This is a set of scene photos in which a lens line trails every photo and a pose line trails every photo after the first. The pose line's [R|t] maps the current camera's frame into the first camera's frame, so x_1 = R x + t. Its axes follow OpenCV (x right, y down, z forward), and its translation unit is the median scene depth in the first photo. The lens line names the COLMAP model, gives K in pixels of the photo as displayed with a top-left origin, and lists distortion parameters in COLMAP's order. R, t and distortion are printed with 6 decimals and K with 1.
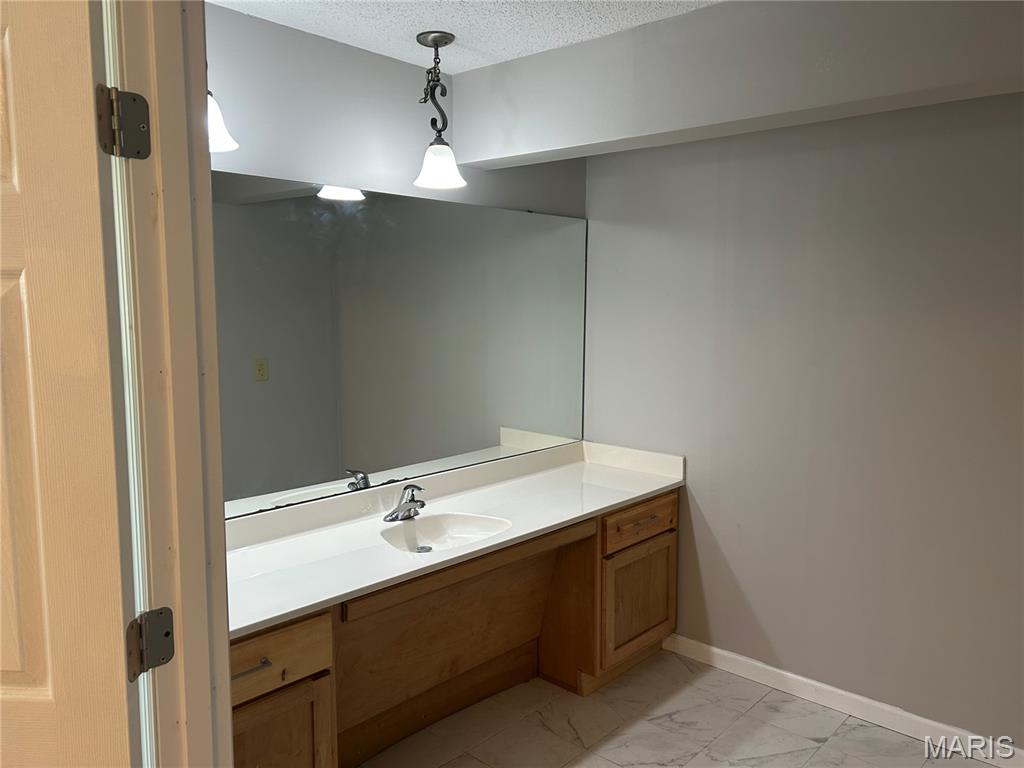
lens RADIAL K [[770.3, 0, 512.0], [0, 770.3, 384.0], [0, 0, 1]] dist [0.042615, -0.036357]
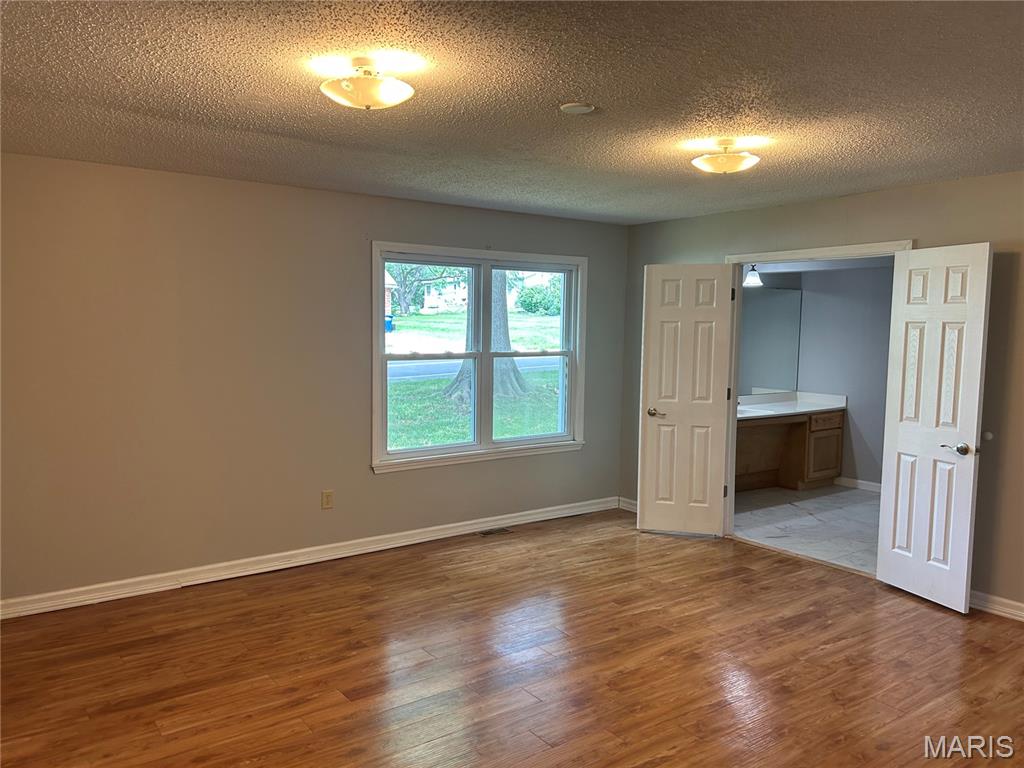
lens RADIAL K [[770.3, 0, 513.9], [0, 770.3, 386.7], [0, 0, 1]] dist [0.042615, -0.036357]
pose [[0.979698, 0.026112, -0.198773, -0.302756], [-0.030610, 0.999339, -0.019593, 0.151135], [0.198130, 0.025280, 0.979850, -1.529719]]
